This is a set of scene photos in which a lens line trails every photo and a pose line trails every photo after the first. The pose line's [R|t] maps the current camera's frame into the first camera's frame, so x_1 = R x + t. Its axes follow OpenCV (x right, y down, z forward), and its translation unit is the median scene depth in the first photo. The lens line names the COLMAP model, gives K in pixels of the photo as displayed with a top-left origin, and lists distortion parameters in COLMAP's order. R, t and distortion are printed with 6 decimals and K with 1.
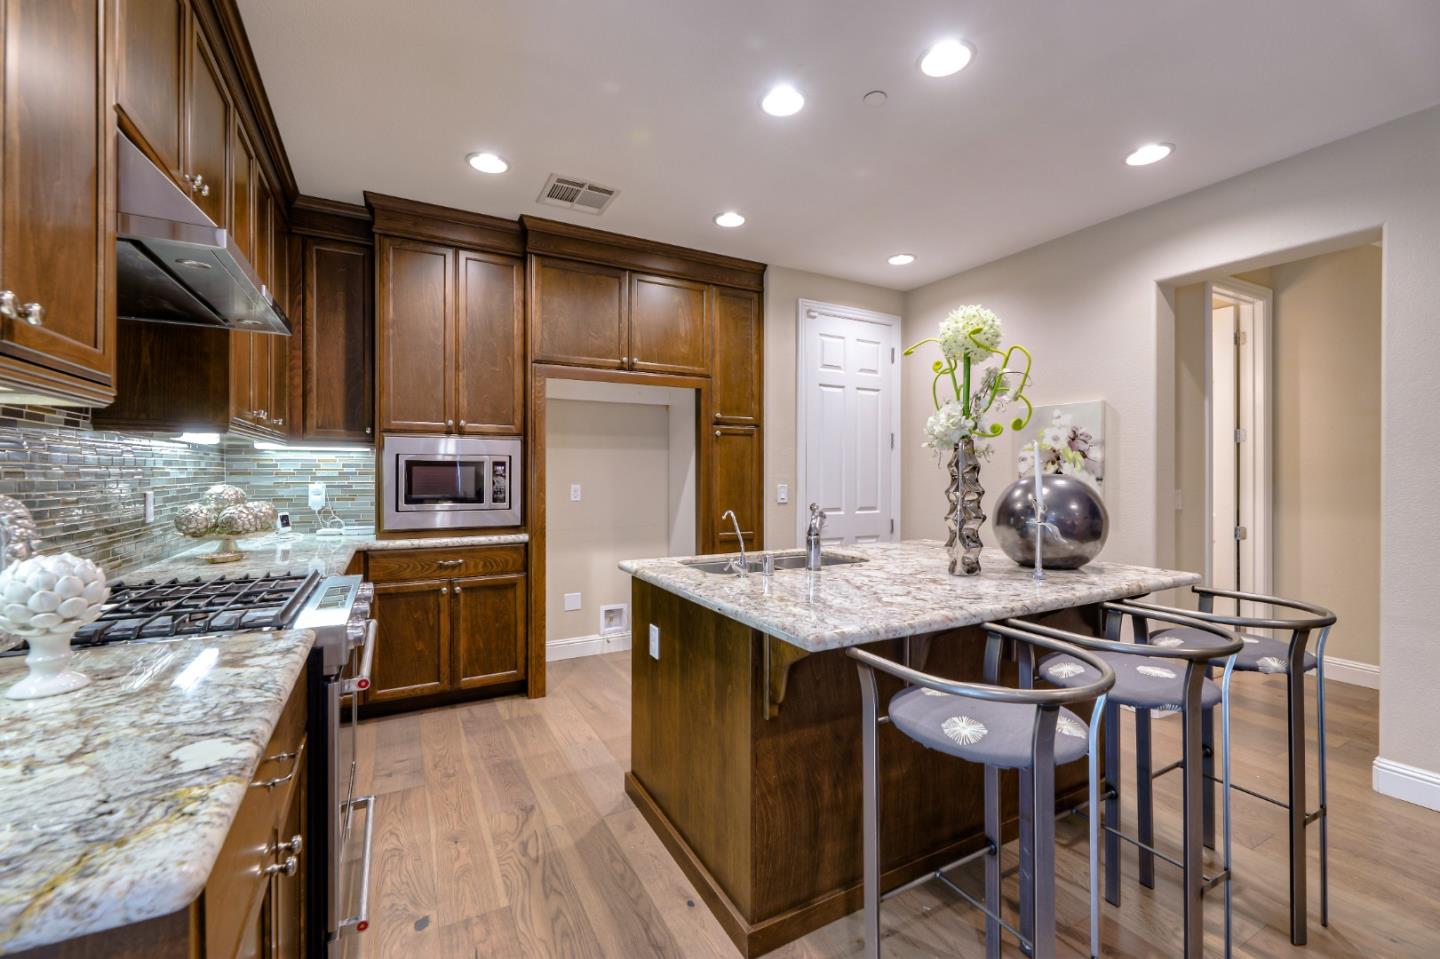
lens RADIAL K [[594.9, 0, 724.2], [0, 594.9, 472.8], [0, 0, 1]] dist [0.007681, -0.000028]
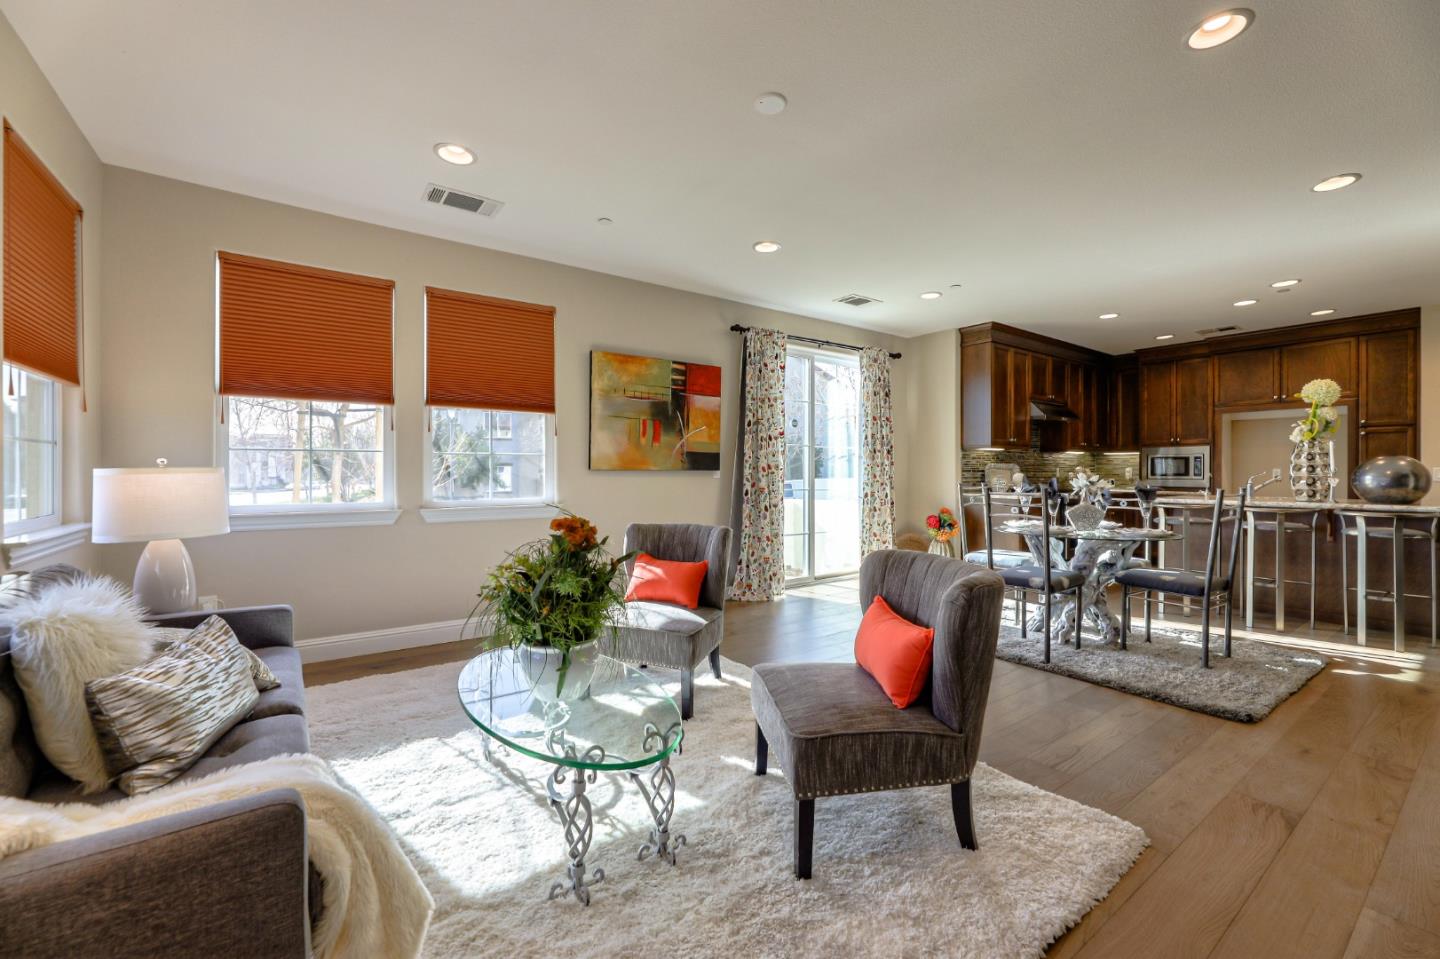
lens RADIAL K [[583.1, 0, 718.9], [0, 583.1, 475.4], [0, 0, 1]] dist [-0.000611, -0.000310]
pose [[0.116707, 0.004784, -0.993155, 1.442869], [-0.002964, 0.999986, 0.004468, 0.043231], [0.993162, 0.002422, 0.116720, -0.901460]]
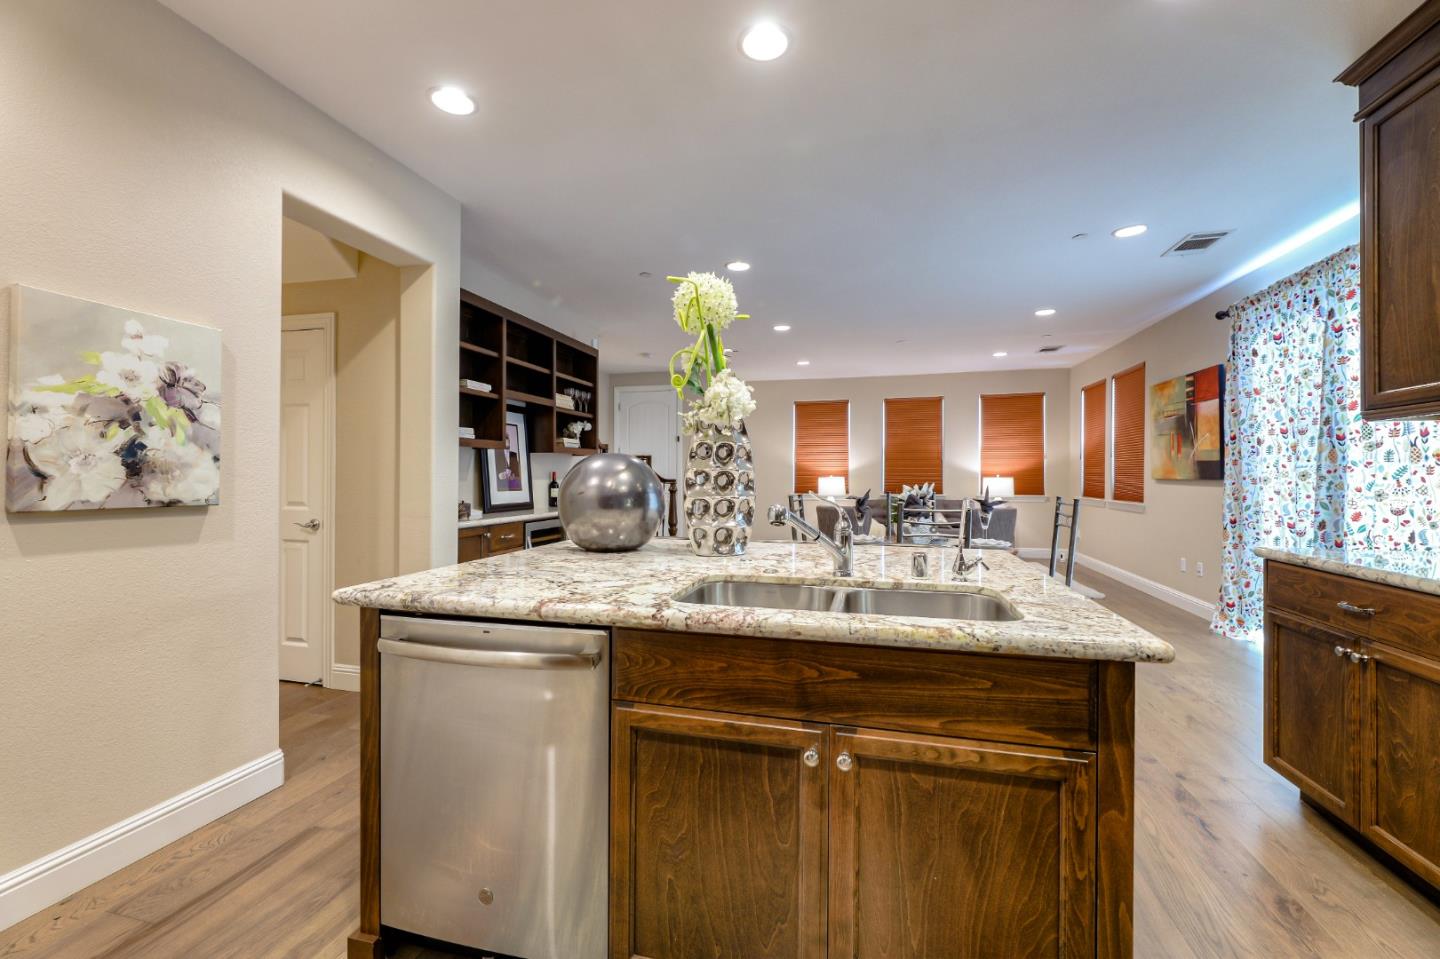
lens RADIAL K [[593.2, 0, 719.5], [0, 593.2, 472.4], [0, 0, 1]] dist [-0.000507, -0.000277]
pose [[-0.727989, -0.003093, 0.685582, -0.158589], [-0.006401, 0.999977, -0.002286, 0.022330], [-0.685559, -0.006053, -0.727992, 1.059786]]
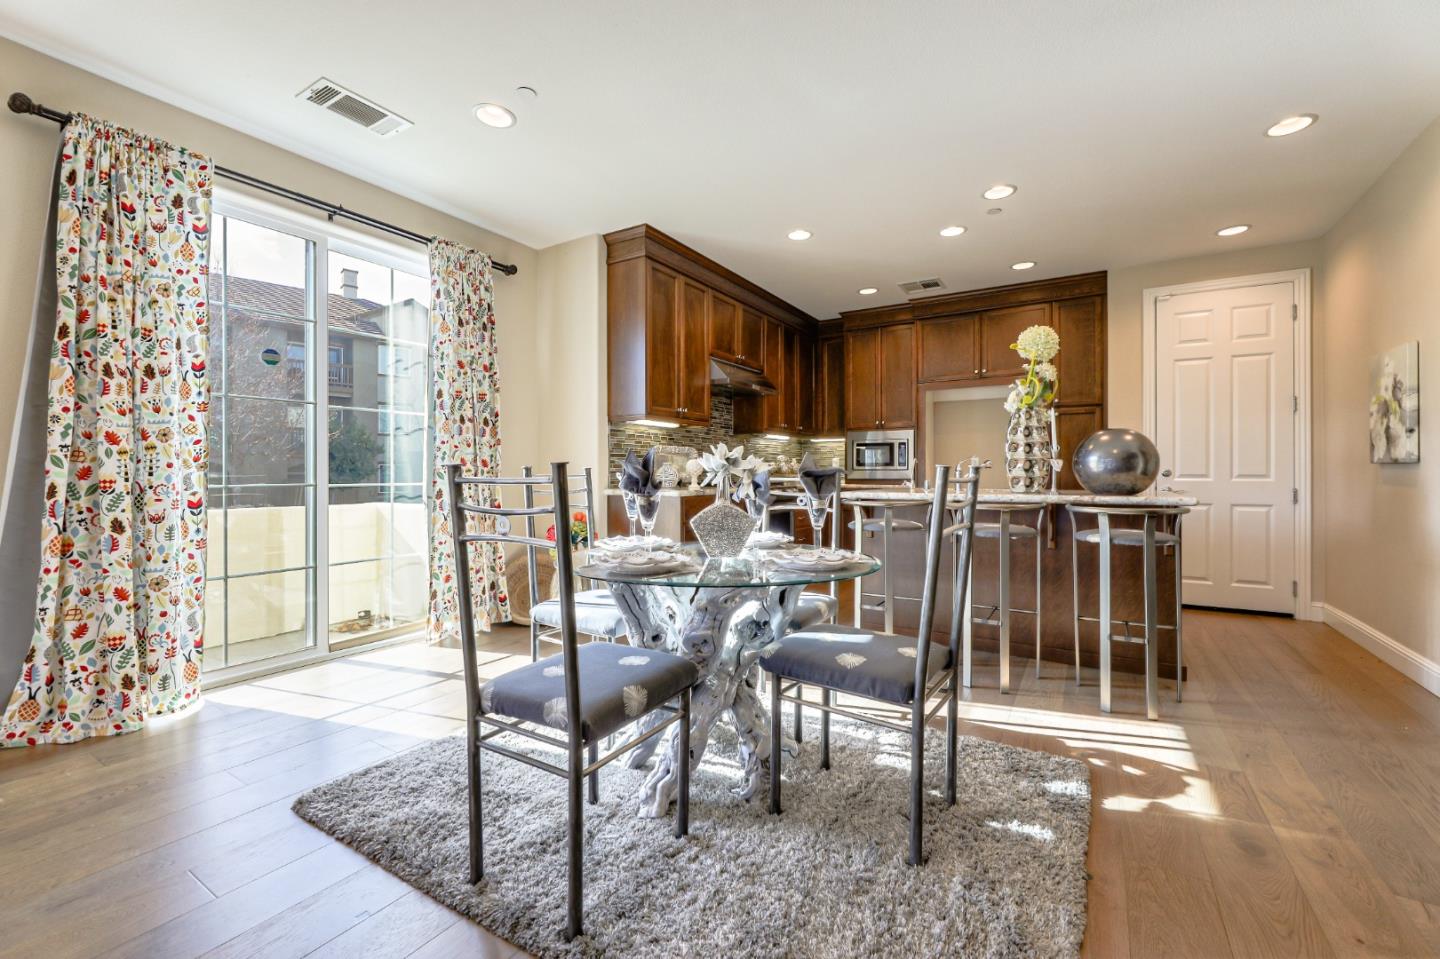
lens RADIAL K [[593.2, 0, 719.5], [0, 593.2, 472.4], [0, 0, 1]] dist [-0.000507, -0.000277]
pose [[0.483426, -0.002184, -0.875383, 0.880629], [-0.001530, 0.999993, -0.003339, 0.074989], [0.875384, 0.002953, 0.483419, -0.314303]]
